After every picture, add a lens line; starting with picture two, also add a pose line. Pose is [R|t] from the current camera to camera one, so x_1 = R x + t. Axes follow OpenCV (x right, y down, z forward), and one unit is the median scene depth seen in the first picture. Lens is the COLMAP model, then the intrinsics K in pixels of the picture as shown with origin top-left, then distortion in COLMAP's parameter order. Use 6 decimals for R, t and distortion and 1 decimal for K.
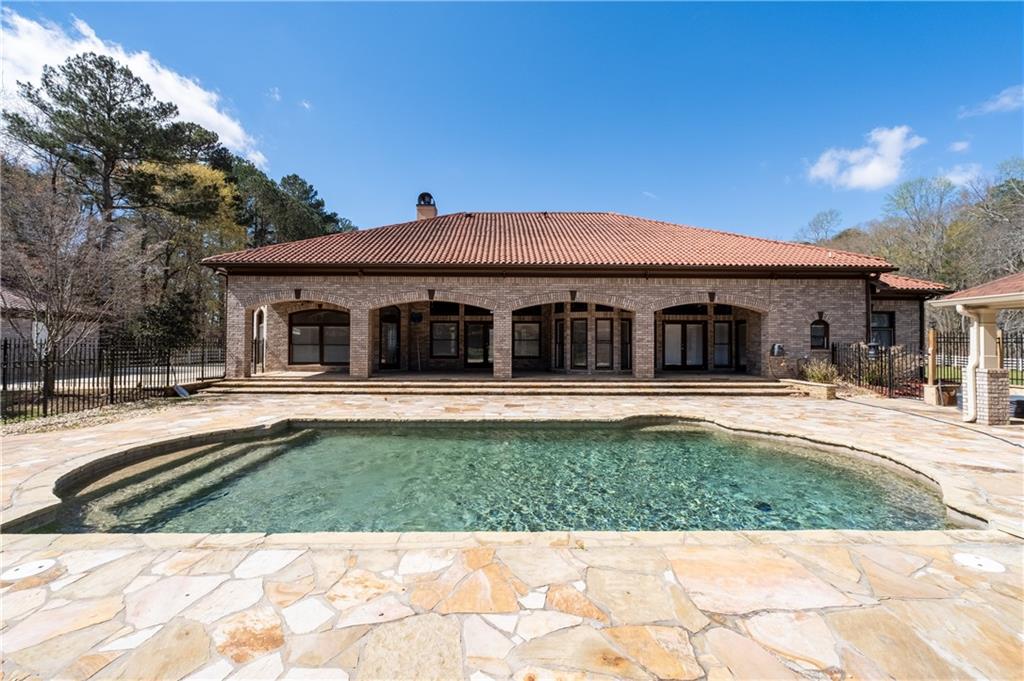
lens RADIAL K [[447.2, 0, 512.6], [0, 447.2, 339.2], [0, 0, 1]] dist [-0.002415, 0.000052]
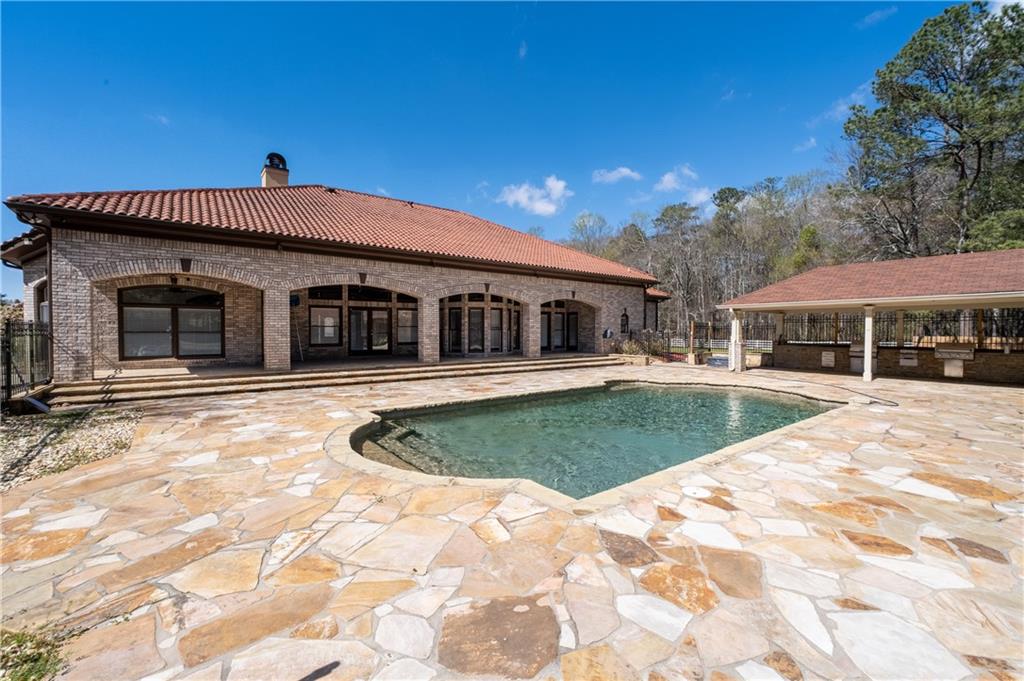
lens RADIAL K [[447.2, 0, 509.8], [0, 447.2, 344.6], [0, 0, 1]] dist [-0.002415, 0.000052]
pose [[0.785259, -0.022668, 0.618752, -0.525463], [-0.003572, 0.999147, 0.041137, 0.000202], [-0.619157, -0.034513, 0.784508, 0.061129]]
